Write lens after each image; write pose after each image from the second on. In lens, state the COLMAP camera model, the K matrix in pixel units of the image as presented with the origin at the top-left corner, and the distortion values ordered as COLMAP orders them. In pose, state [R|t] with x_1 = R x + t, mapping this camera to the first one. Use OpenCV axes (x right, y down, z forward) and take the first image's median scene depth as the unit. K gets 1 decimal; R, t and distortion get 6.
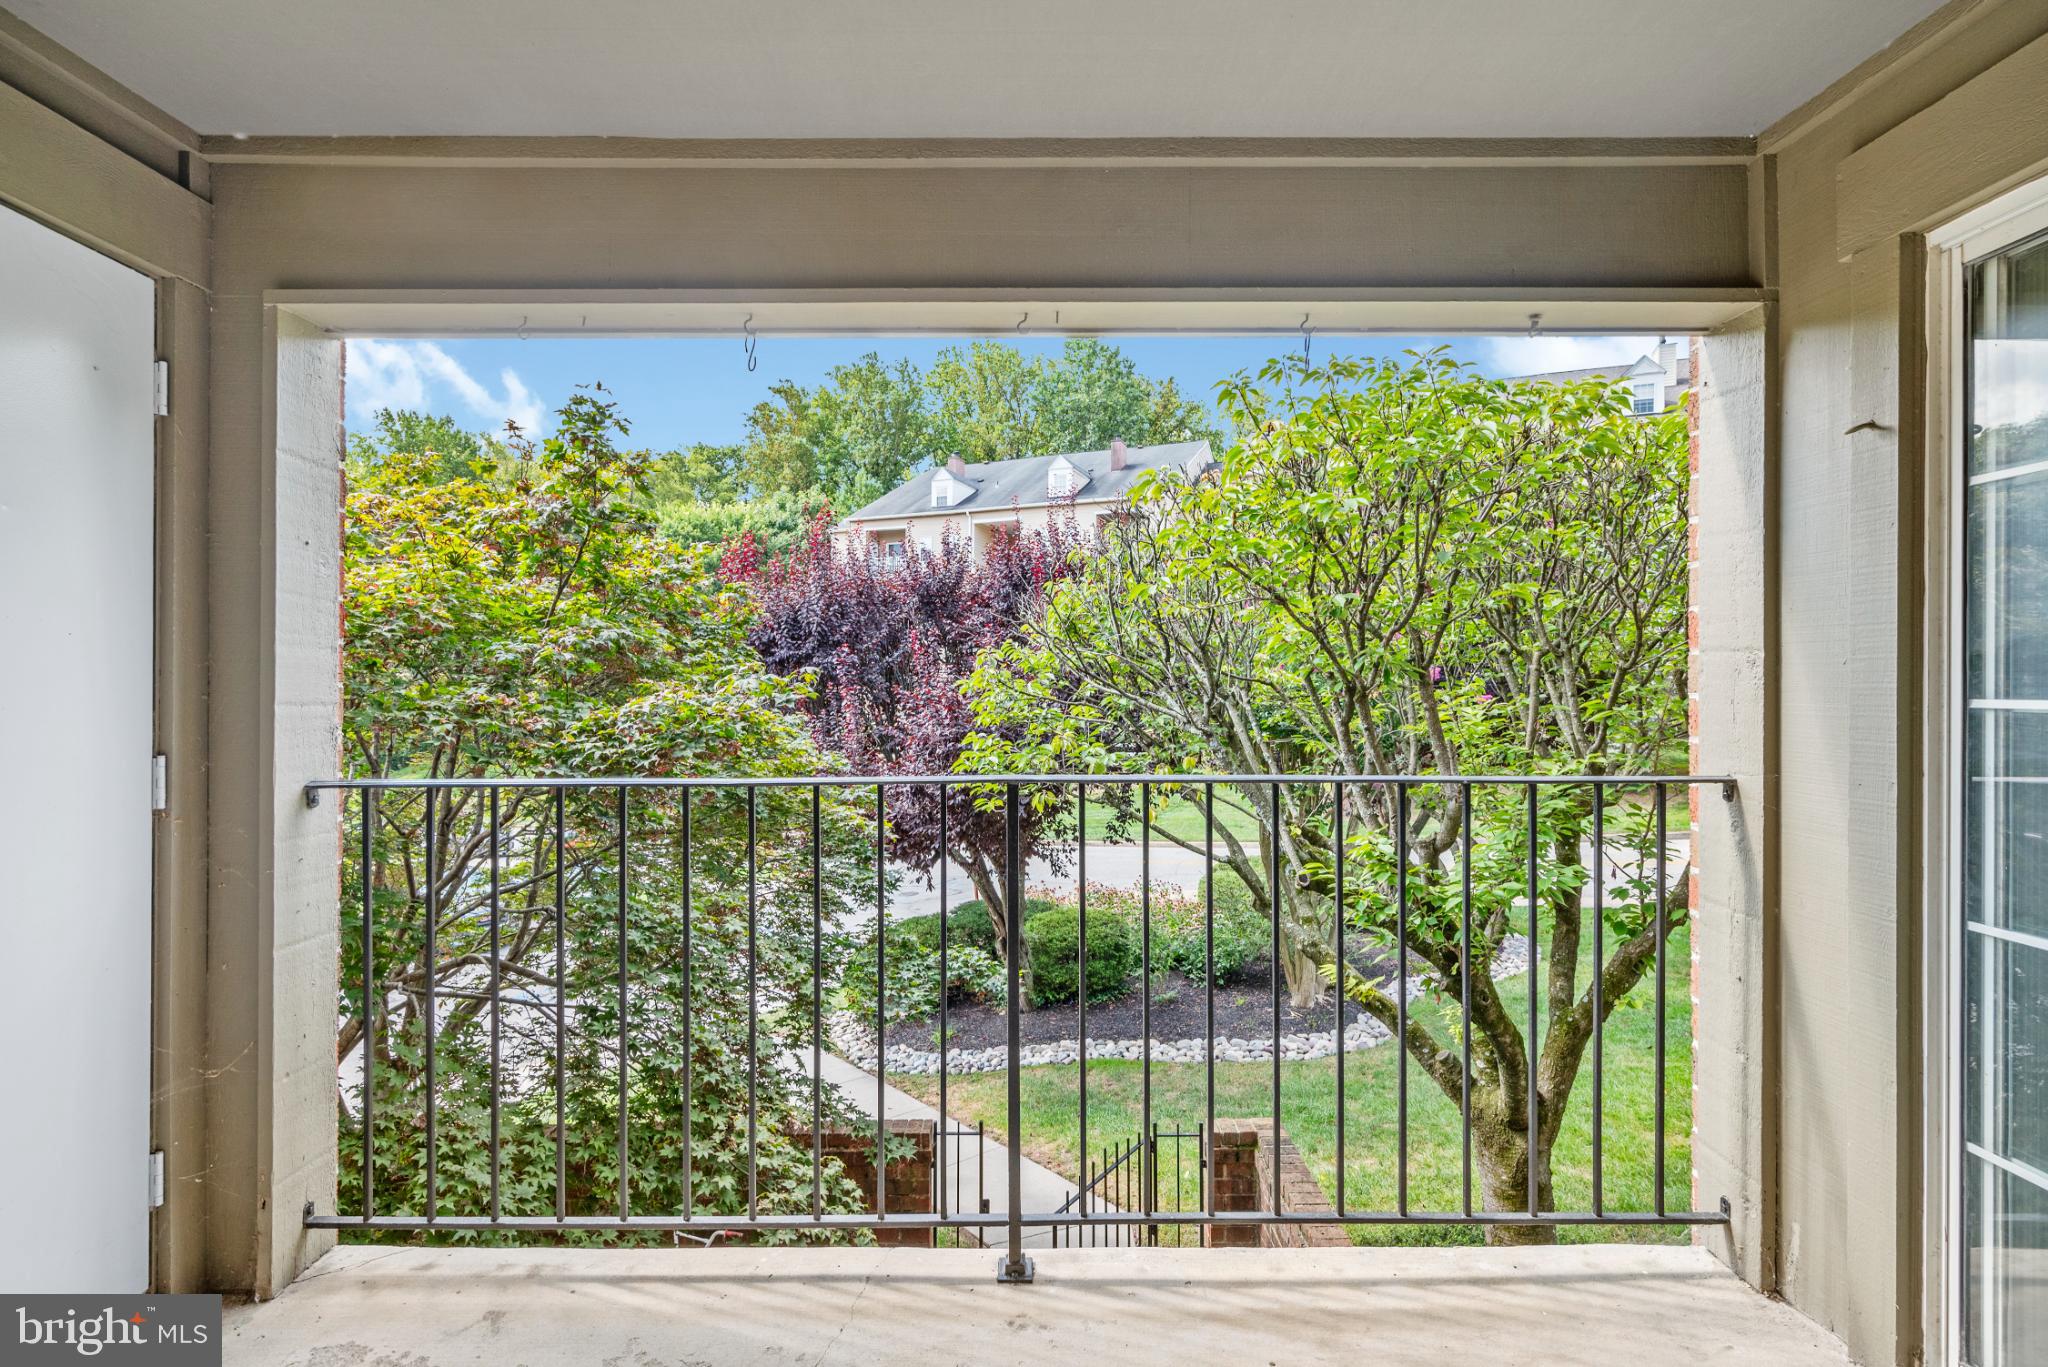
lens RADIAL K [[921.0, 0, 1025.4], [0, 921.0, 671.8], [0, 0, 1]] dist [-0.003323, -0.000433]
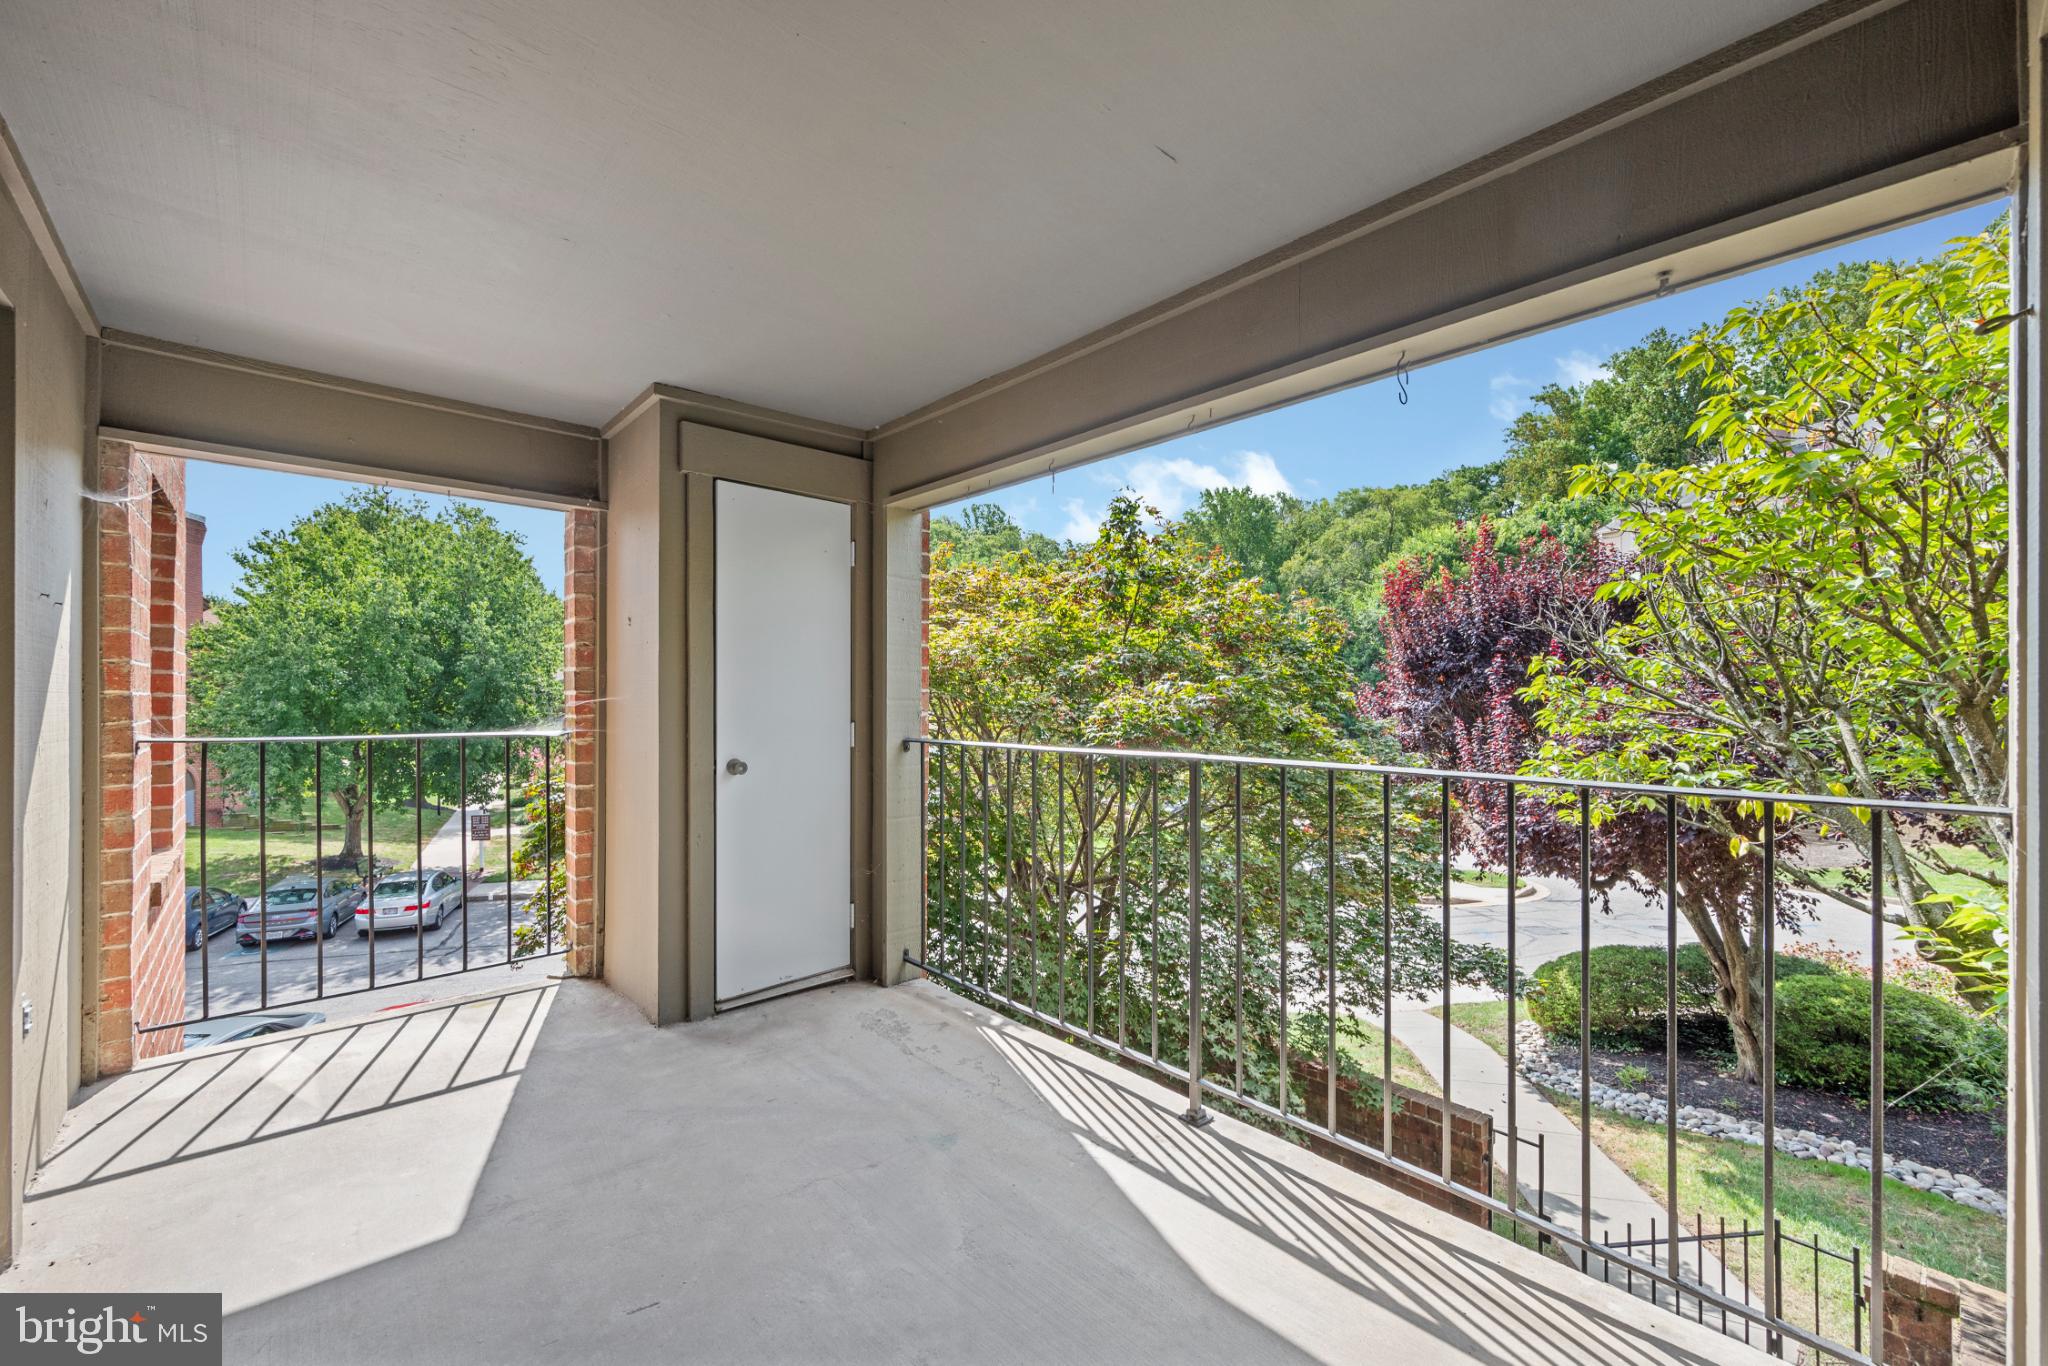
lens RADIAL K [[820.1, 0, 1024.0], [0, 820.1, 683.0], [0, 0, 1]] dist [0.001706, 0.000265]
pose [[0.668141, -0.009628, -0.743972, 0.139894], [0.008317, 0.999950, -0.005472, 0.002230], [0.743988, -0.002531, 0.668188, -0.000109]]
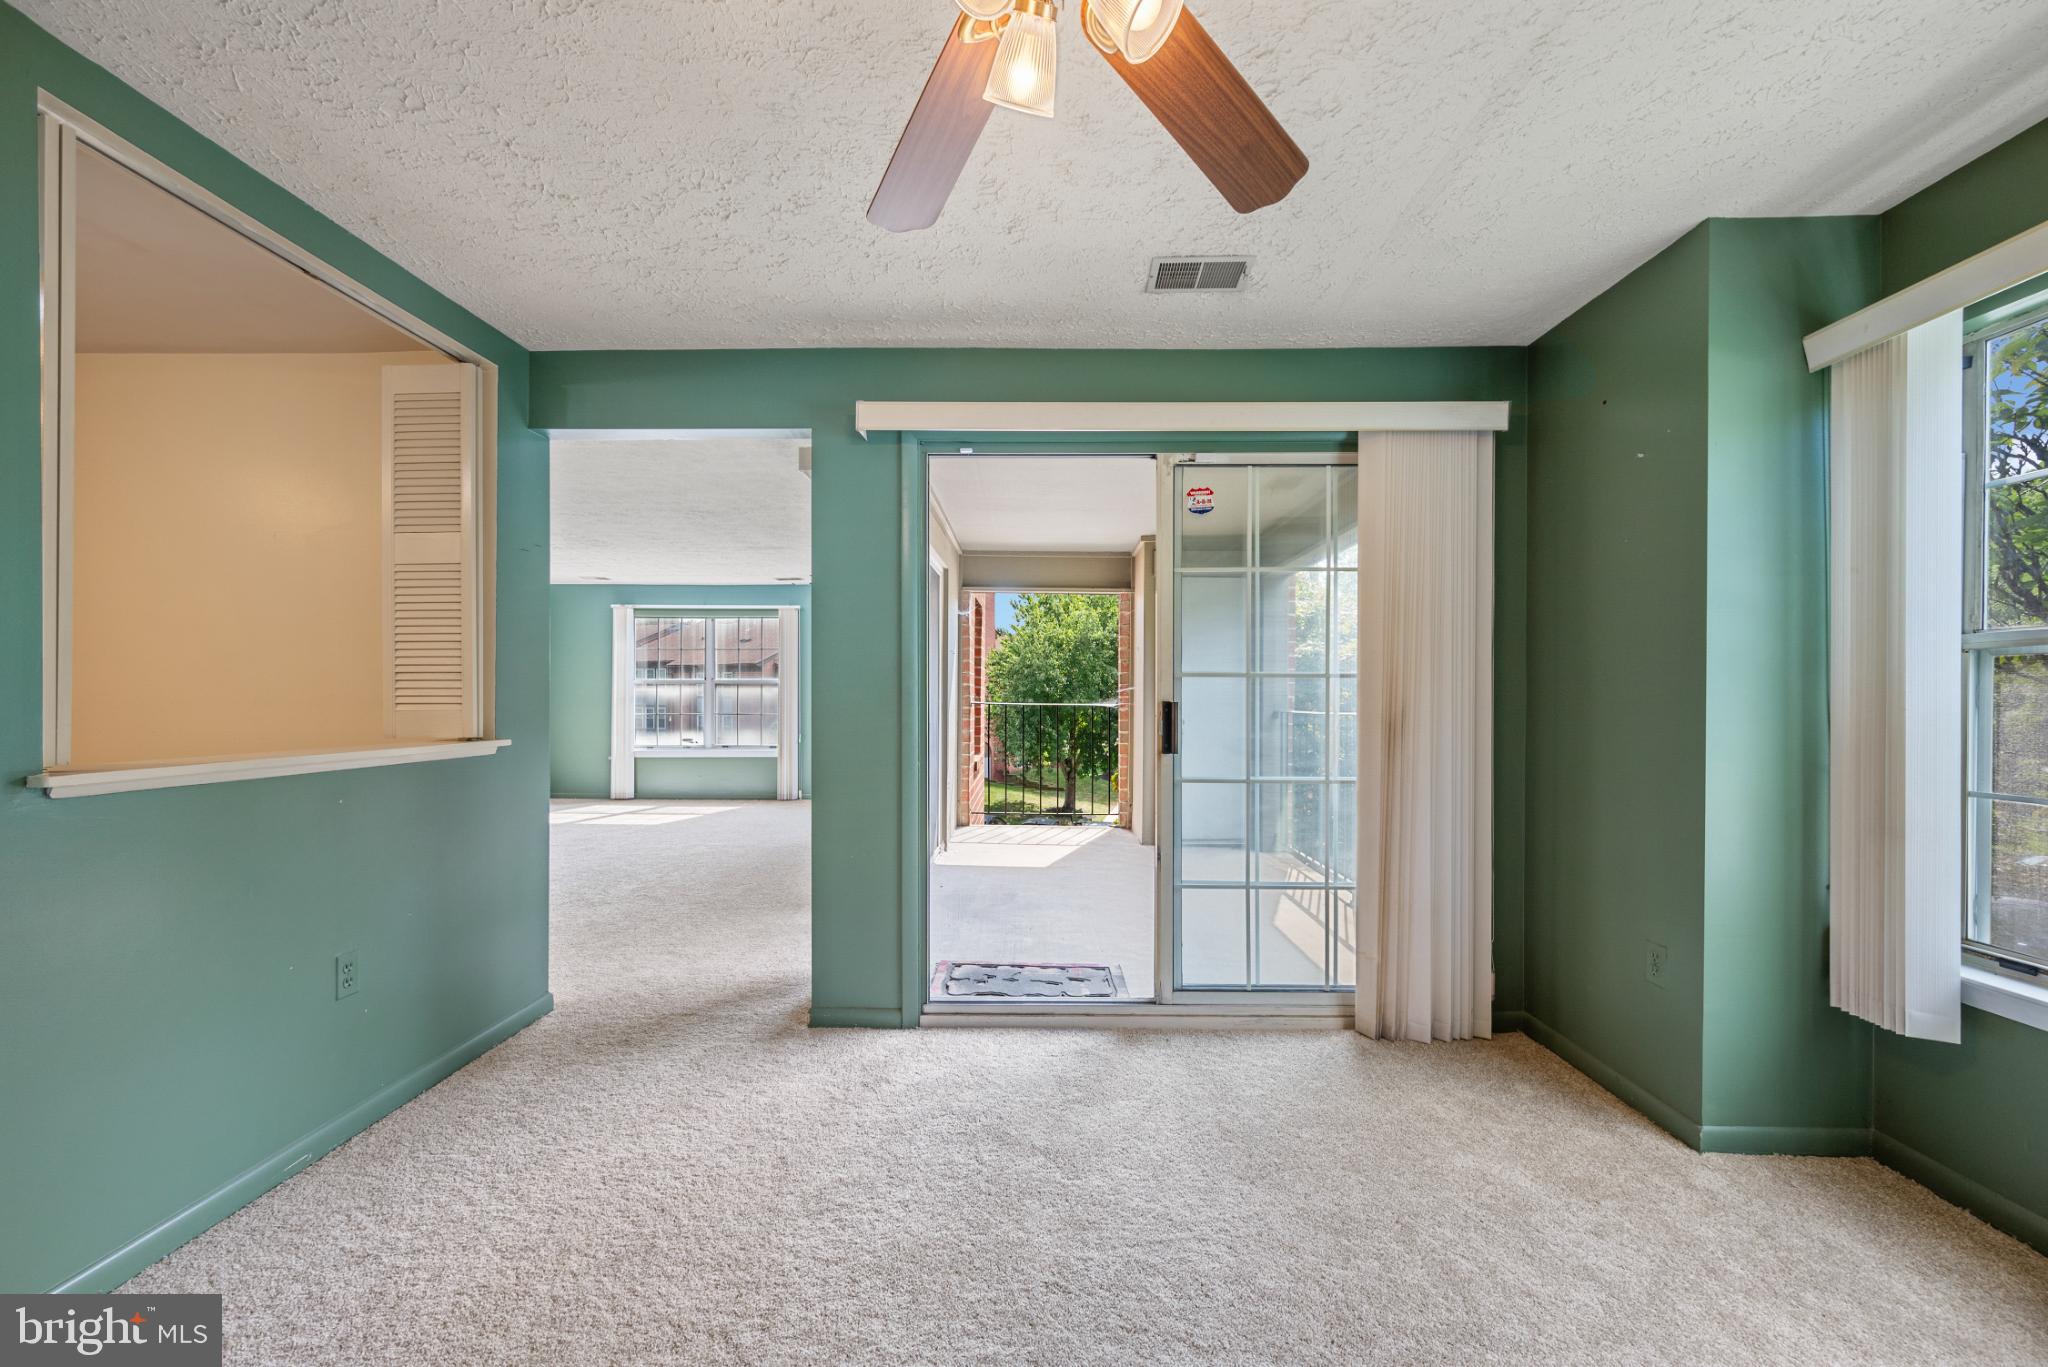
lens RADIAL K [[907.1, 0, 1016.7], [0, 907.1, 688.9], [0, 0, 1]] dist [0.000848, -0.000280]
pose [[-0.033055, -0.010448, -0.999399, 0.210371], [0.000051, 0.999945, -0.010456, 0.004307], [0.999454, -0.000396, -0.033052, 0.005122]]
